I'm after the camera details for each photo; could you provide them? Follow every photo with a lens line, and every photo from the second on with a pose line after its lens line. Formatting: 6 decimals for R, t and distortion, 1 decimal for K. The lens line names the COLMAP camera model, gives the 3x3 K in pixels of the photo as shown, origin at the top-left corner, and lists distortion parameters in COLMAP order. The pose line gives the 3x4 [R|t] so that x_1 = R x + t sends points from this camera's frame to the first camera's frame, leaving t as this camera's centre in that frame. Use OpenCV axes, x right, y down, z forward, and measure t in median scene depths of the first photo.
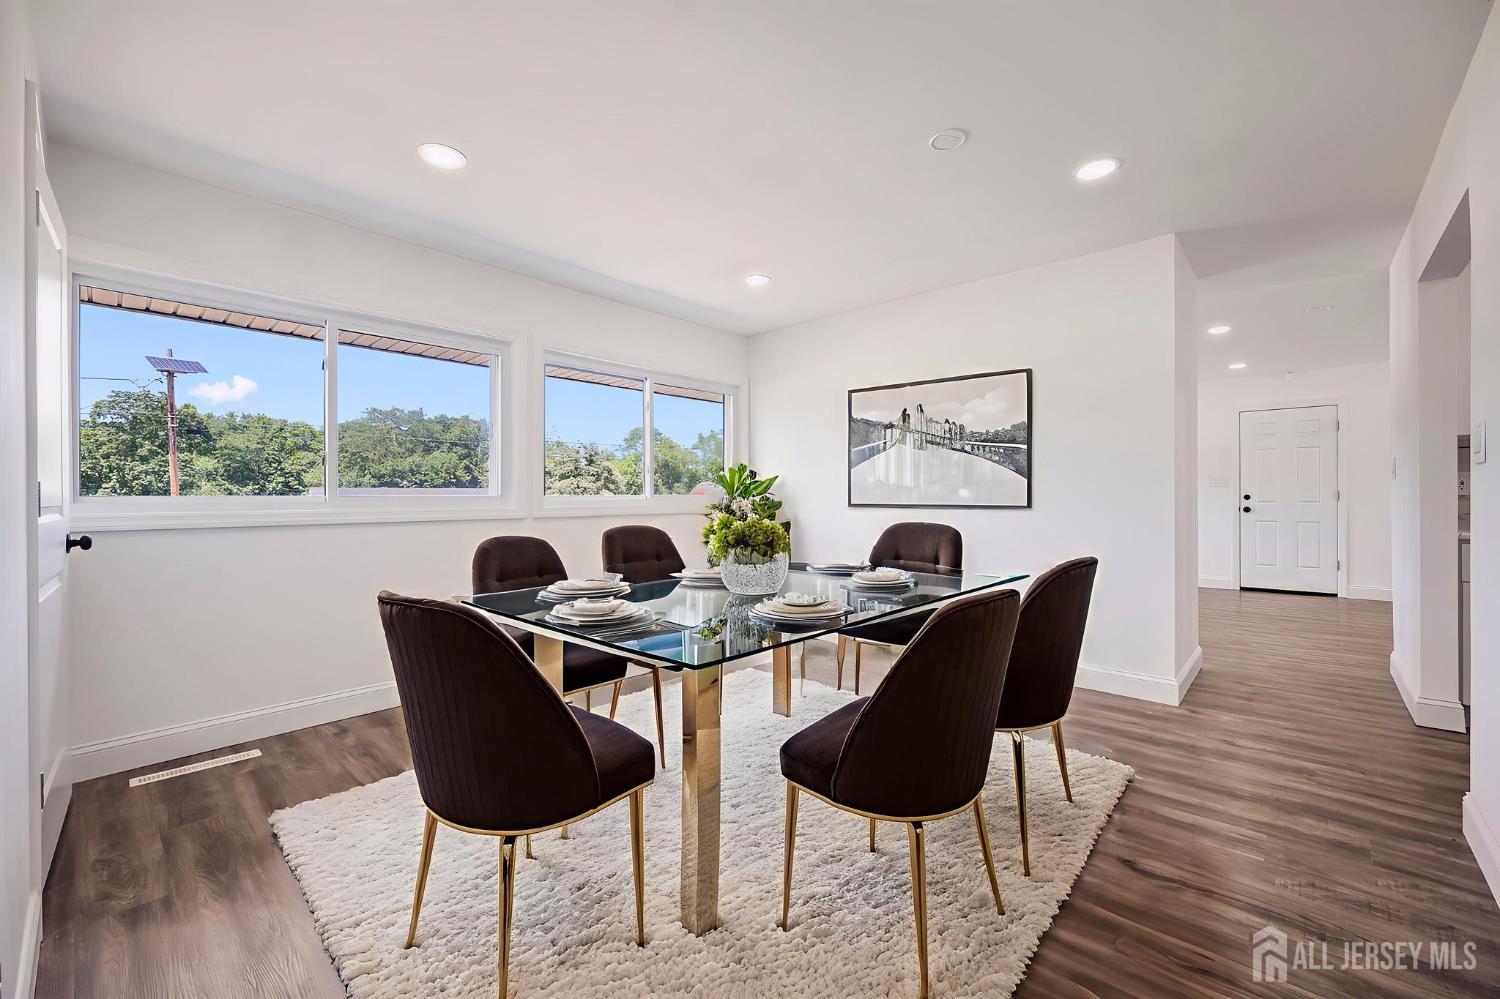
lens RADIAL K [[607.9, 0, 756.7], [0, 607.9, 494.8], [0, 0, 1]] dist [0.000405, 0.000719]
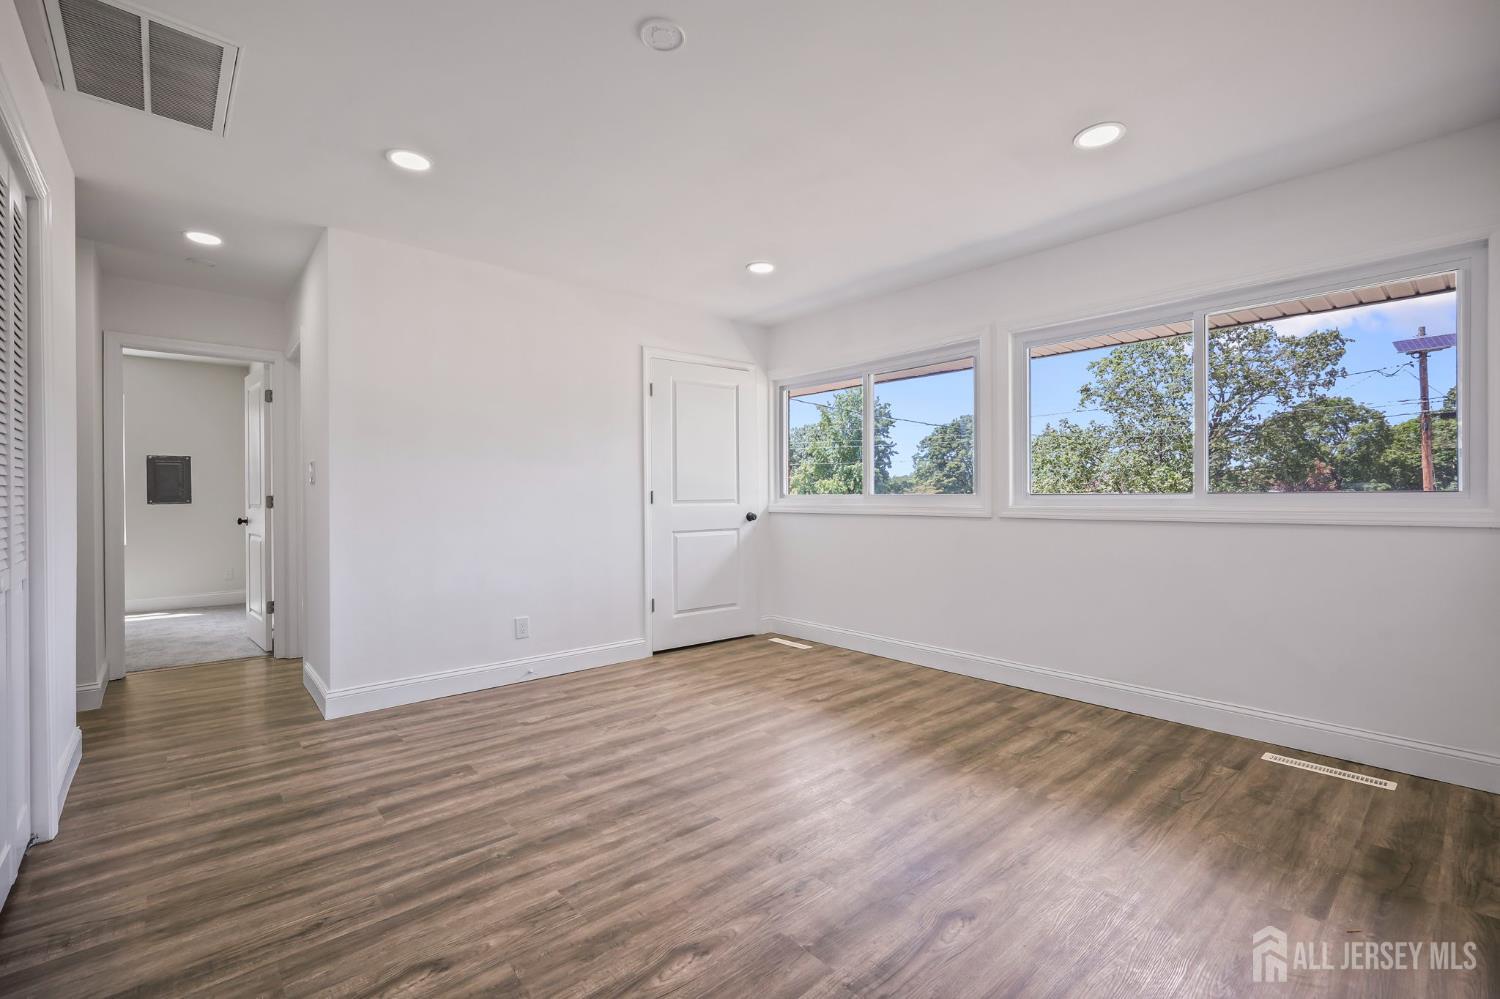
lens RADIAL K [[647.3, 0, 754.5], [0, 647.3, 504.8], [0, 0, 1]] dist [-0.001087, 0.000778]
pose [[-0.105586, 0.017553, -0.994255, 0.103842], [0.009319, 0.999818, 0.016662, -0.000309], [0.994366, -0.007507, -0.105730, 0.111784]]
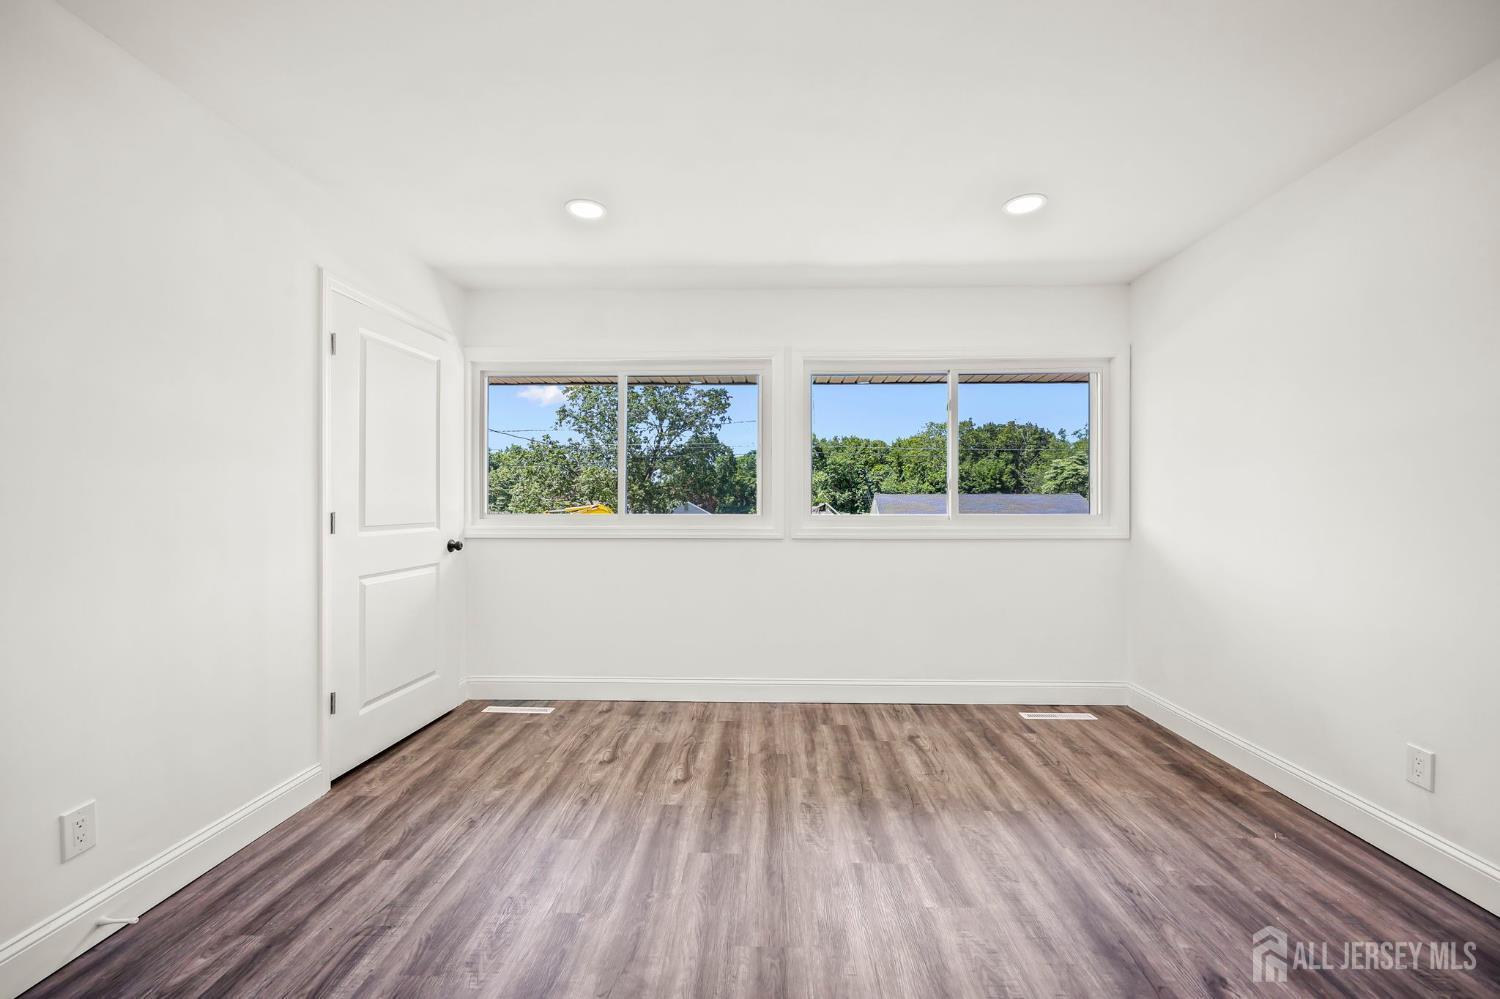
lens RADIAL K [[607.9, 0, 754.7], [0, 607.9, 499.0], [0, 0, 1]] dist [0.000405, 0.000719]
pose [[0.650511, -0.000106, -0.759497, 0.049859], [0.000064, 1.000000, -0.000085, -0.003648], [0.759497, 0.000007, 0.650511, 0.051012]]
